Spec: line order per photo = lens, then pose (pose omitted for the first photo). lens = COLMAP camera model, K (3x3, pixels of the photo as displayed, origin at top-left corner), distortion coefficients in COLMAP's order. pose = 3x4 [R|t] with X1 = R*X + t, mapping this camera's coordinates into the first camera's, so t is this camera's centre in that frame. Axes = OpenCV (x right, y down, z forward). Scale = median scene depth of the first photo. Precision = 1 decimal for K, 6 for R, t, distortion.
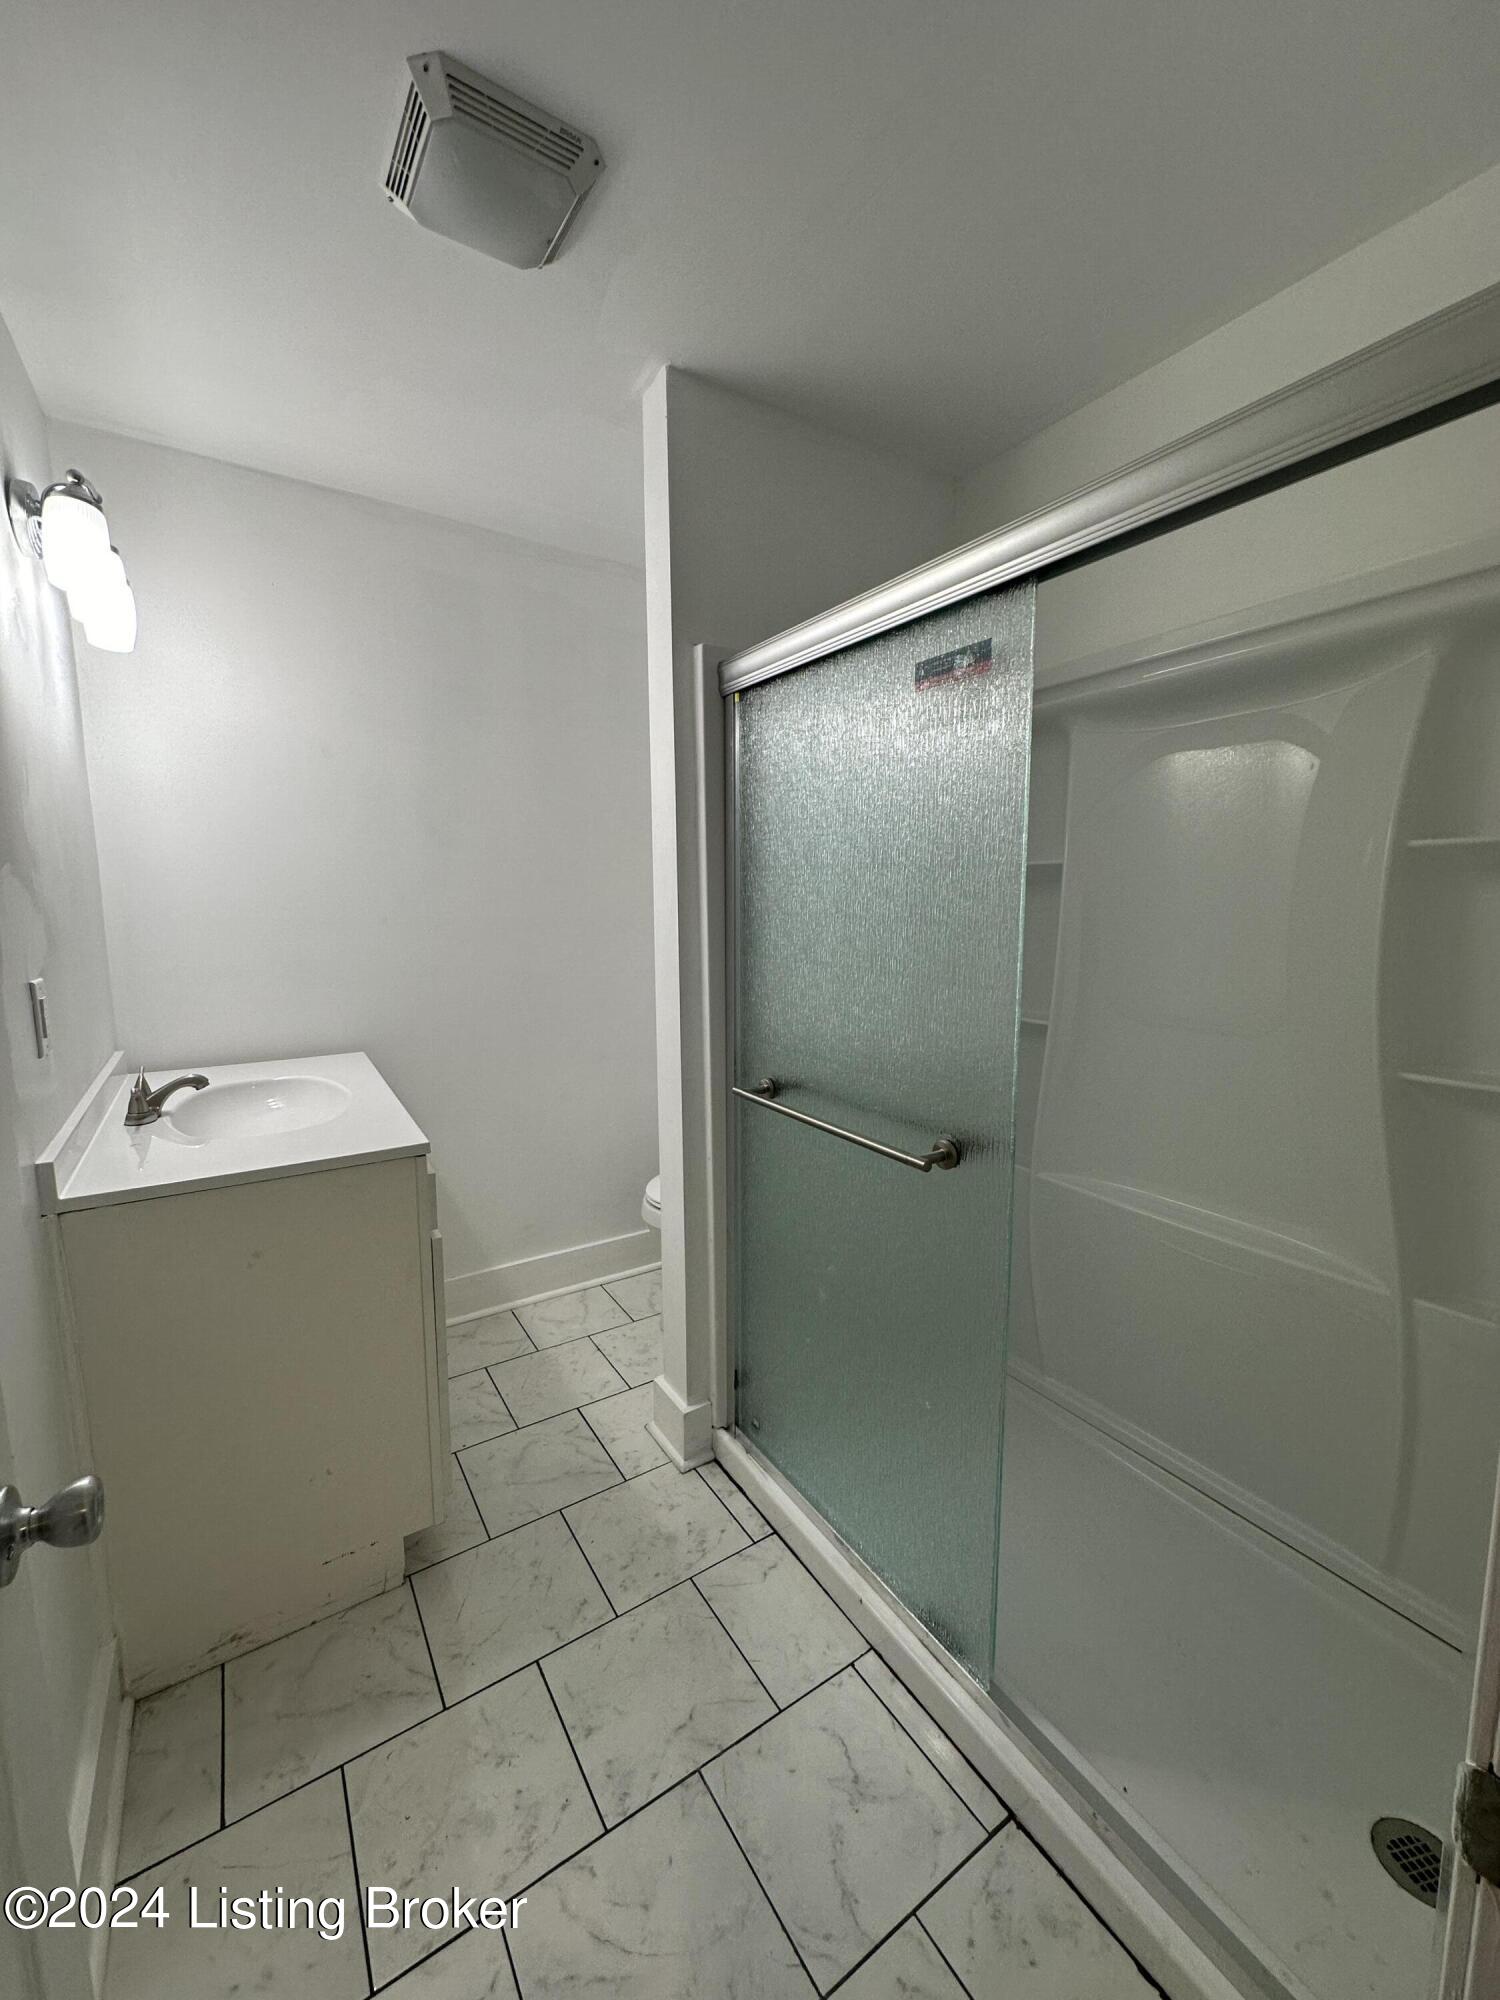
lens RADIAL K [[789.0, 0, 750.0], [0, 789.0, 1000.0], [0, 0, 1]] dist [-0.006577, 0.000553]
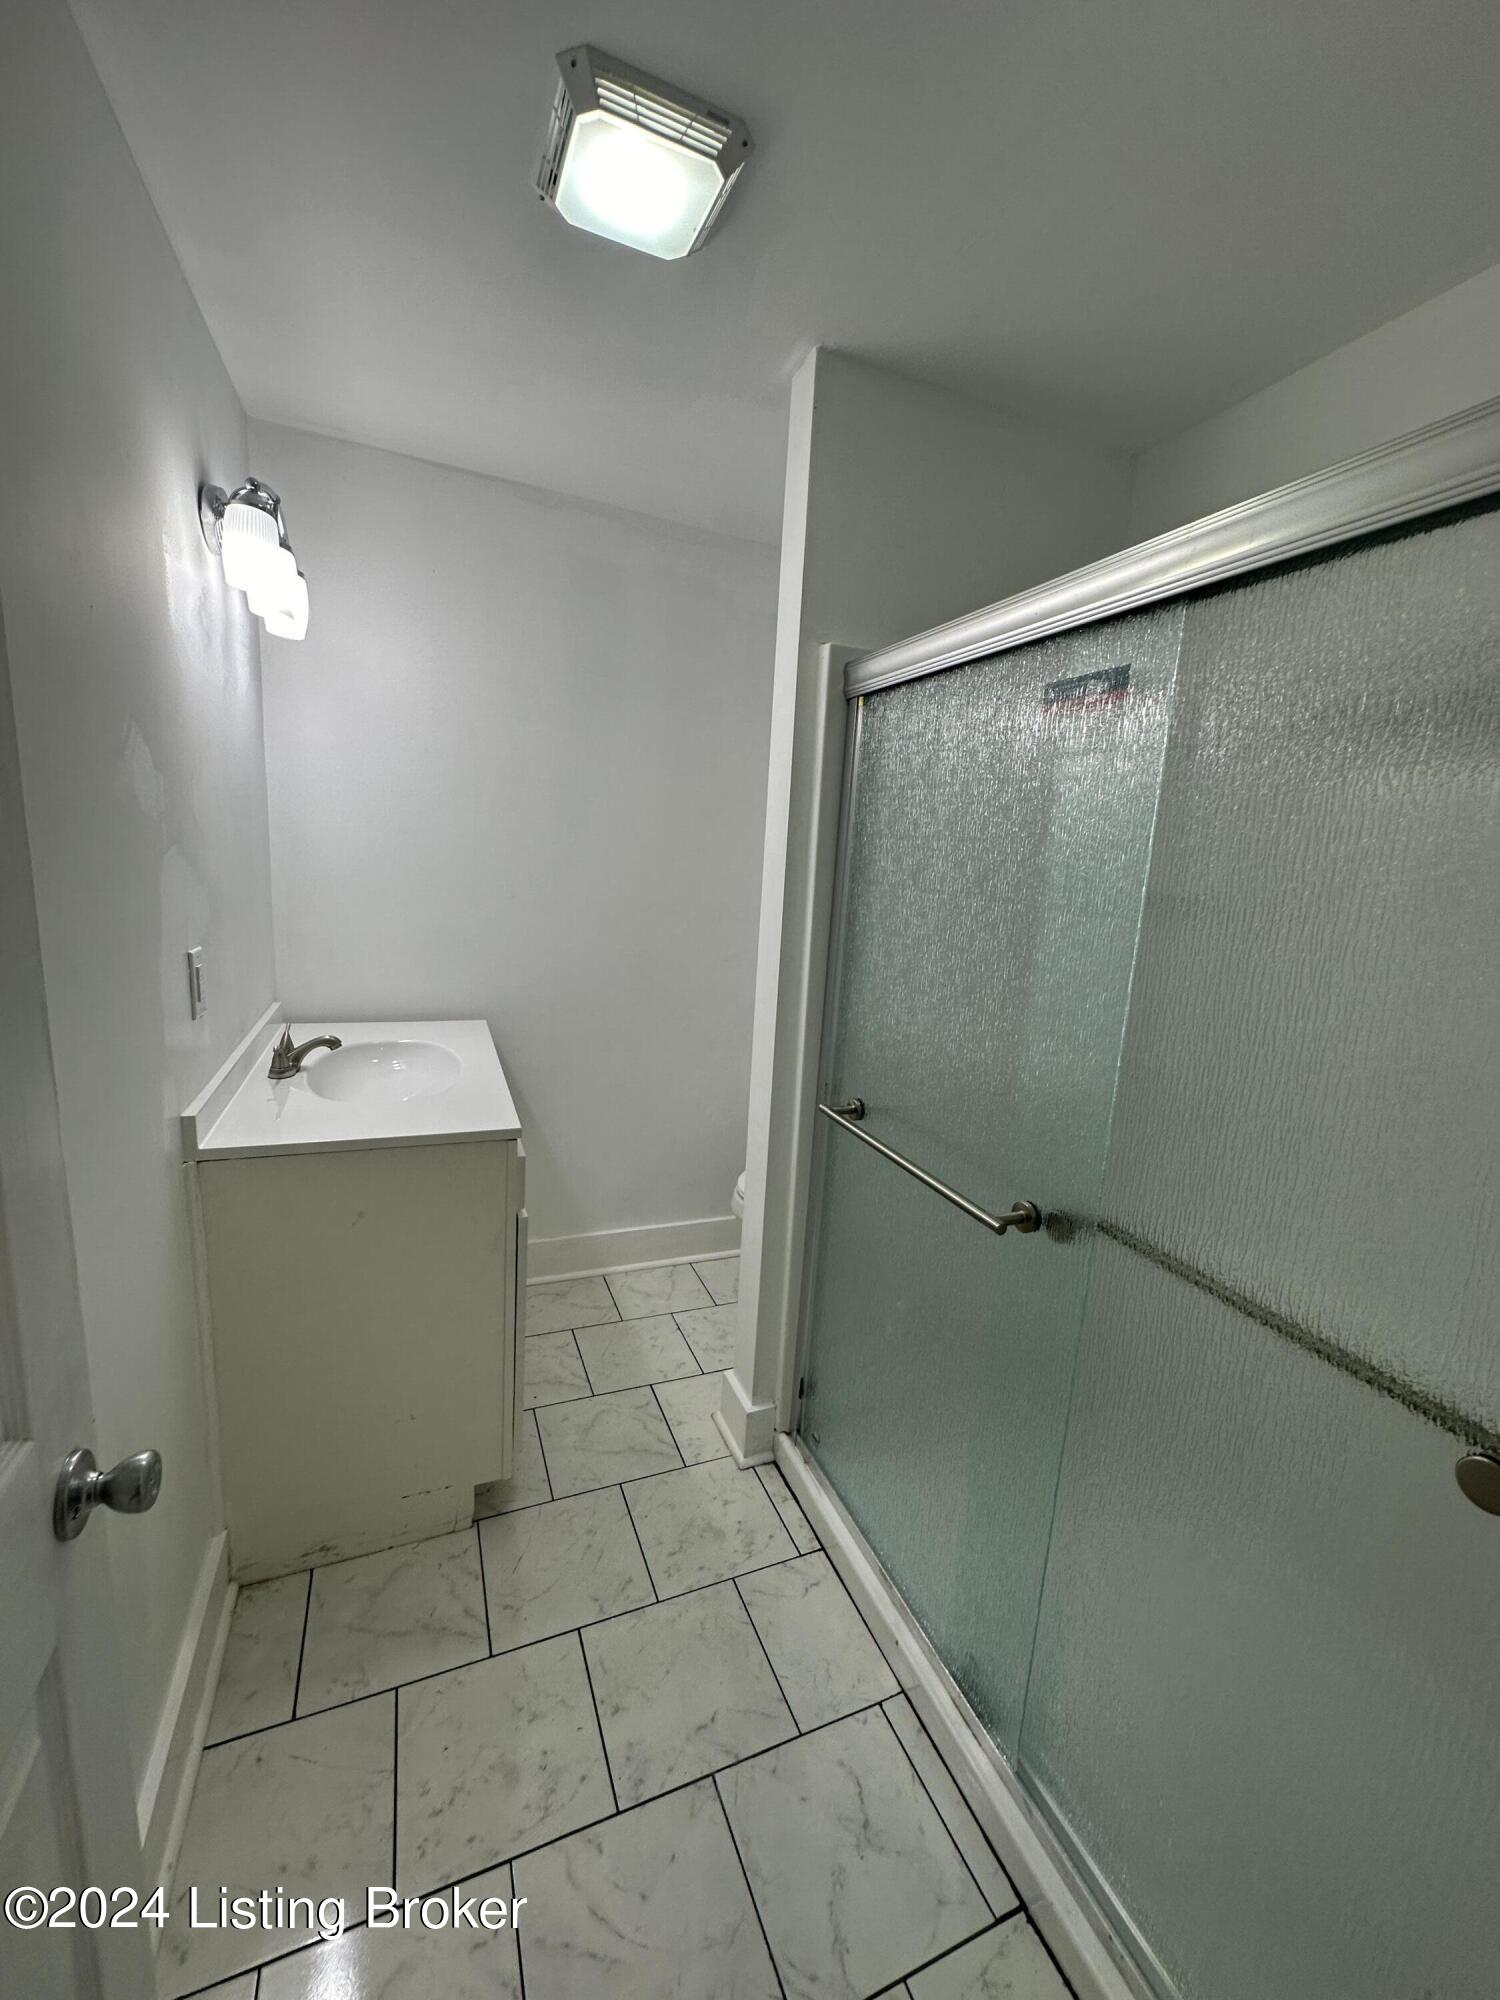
lens RADIAL K [[789.0, 0, 750.0], [0, 789.0, 1000.0], [0, 0, 1]] dist [-0.006577, 0.000553]
pose [[0.981740, 0.092268, -0.166352, 0.048842], [-0.085664, 0.995240, 0.046463, -0.062282], [0.169847, -0.031364, 0.984971, 0.026507]]
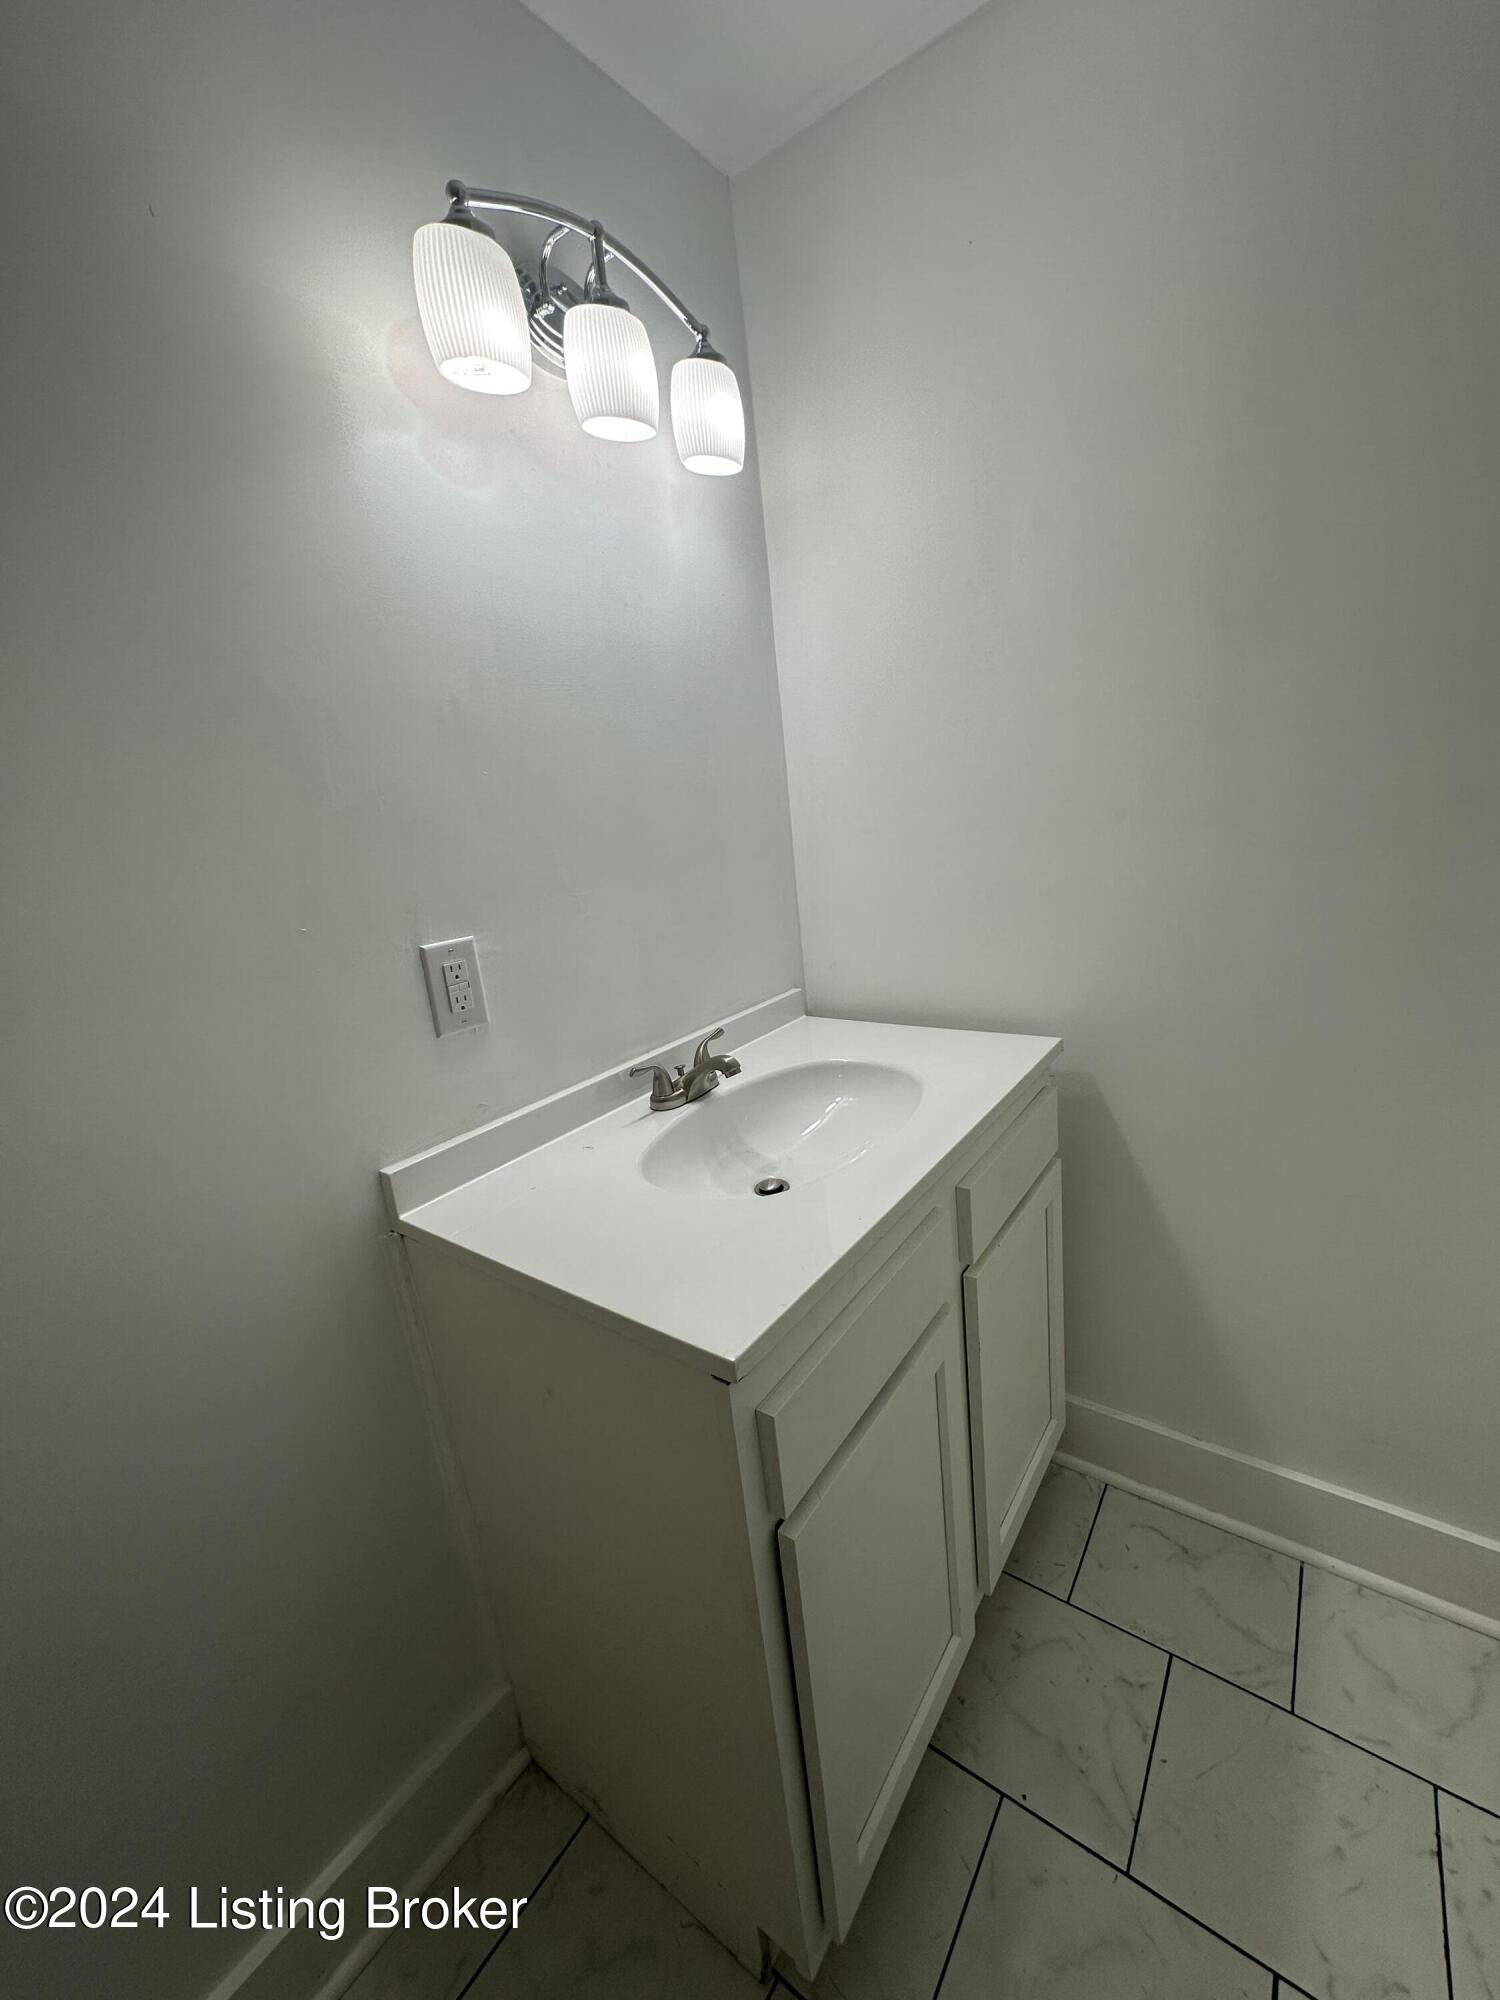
lens RADIAL K [[808.3, 0, 746.4], [0, 808.3, 998.9], [0, 0, 1]] dist [0.008693, -0.000225]
pose [[0.353101, 0.179569, -0.918191, -0.008714], [-0.023195, 0.982787, 0.183282, -0.110721], [0.935298, -0.043420, 0.351188, 0.846035]]
